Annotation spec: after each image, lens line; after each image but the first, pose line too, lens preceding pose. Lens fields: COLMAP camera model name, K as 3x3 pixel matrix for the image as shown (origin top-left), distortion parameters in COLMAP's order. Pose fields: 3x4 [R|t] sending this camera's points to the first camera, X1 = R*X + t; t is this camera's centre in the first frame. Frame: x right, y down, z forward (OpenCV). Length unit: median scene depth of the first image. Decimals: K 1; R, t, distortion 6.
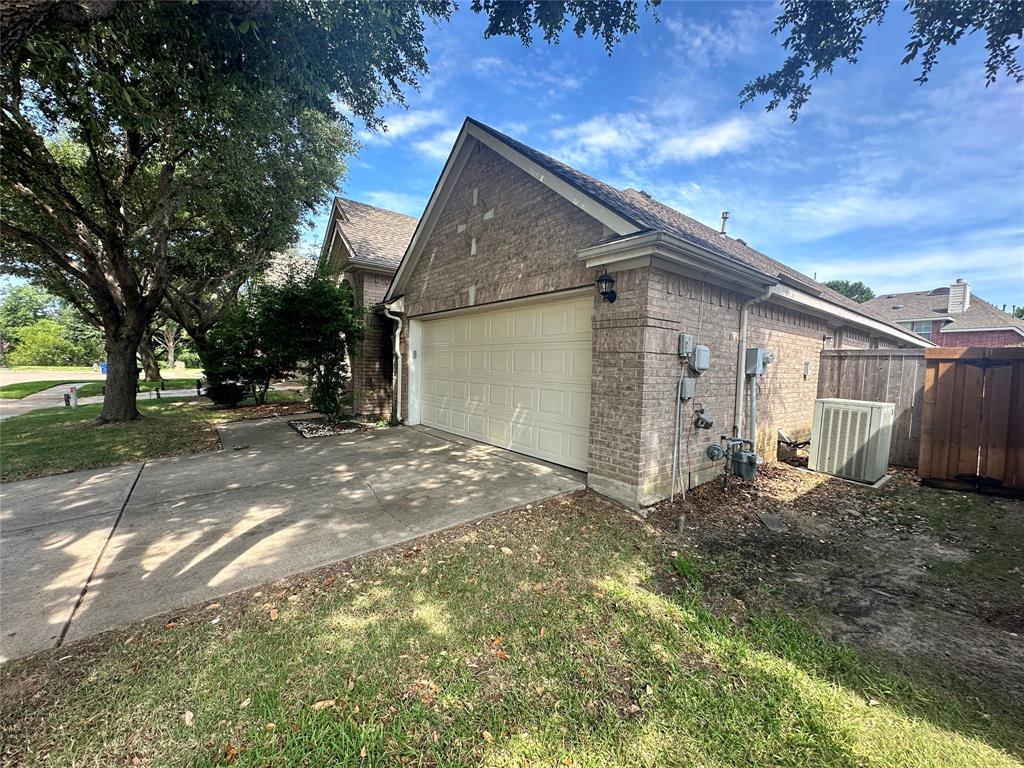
lens RADIAL K [[408.8, 0, 514.3], [0, 408.8, 388.9], [0, 0, 1]] dist [-0.002177, 0.000561]
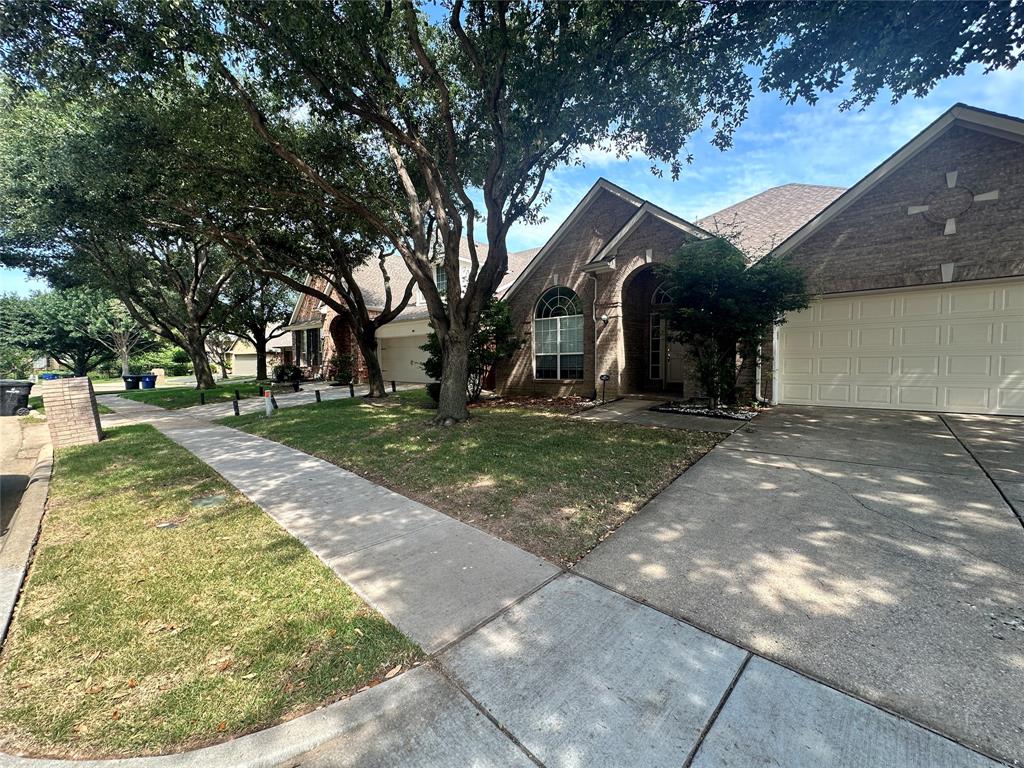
lens RADIAL K [[408.8, 0, 512.7], [0, 408.8, 384.8], [0, 0, 1]] dist [-0.002177, 0.000561]
pose [[0.984224, -0.044634, 0.171202, -1.473558], [0.045336, 0.998972, -0.000188, 0.012909], [-0.171017, 0.007946, 0.985236, 0.157281]]
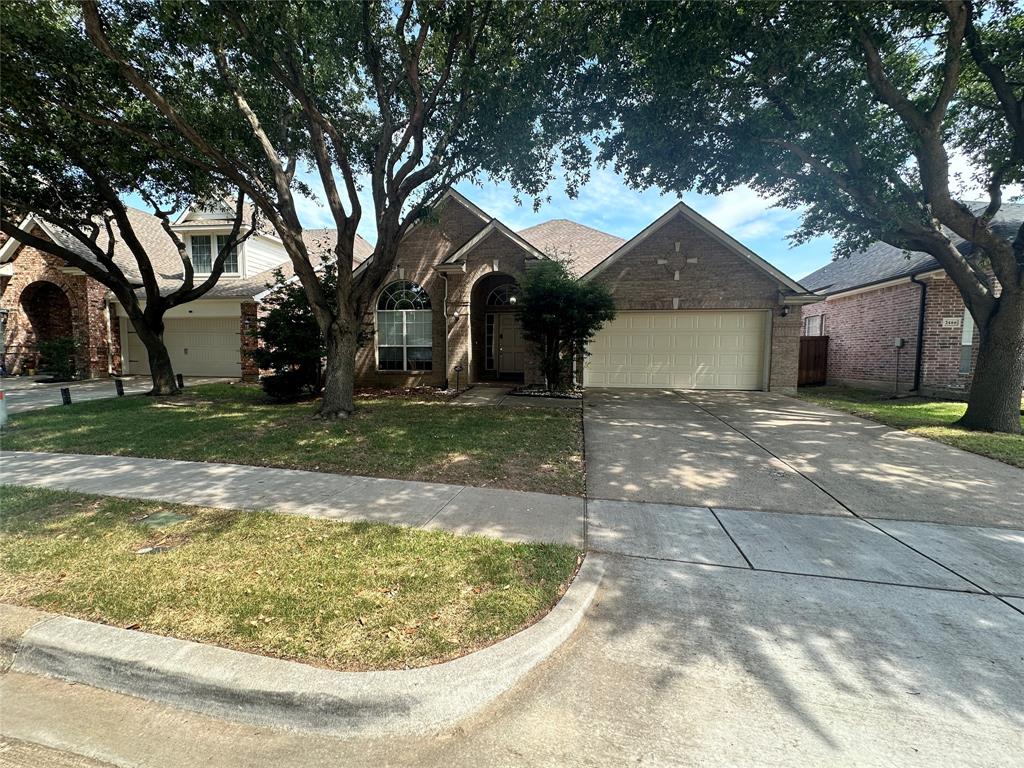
lens RADIAL K [[408.8, 0, 512.3], [0, 408.8, 385.7], [0, 0, 1]] dist [-0.002177, 0.000561]
pose [[0.738522, -0.072852, 0.670282, -1.892738], [0.052781, 0.997341, 0.050245, -0.002303], [-0.672160, -0.001729, 0.740404, 0.184513]]
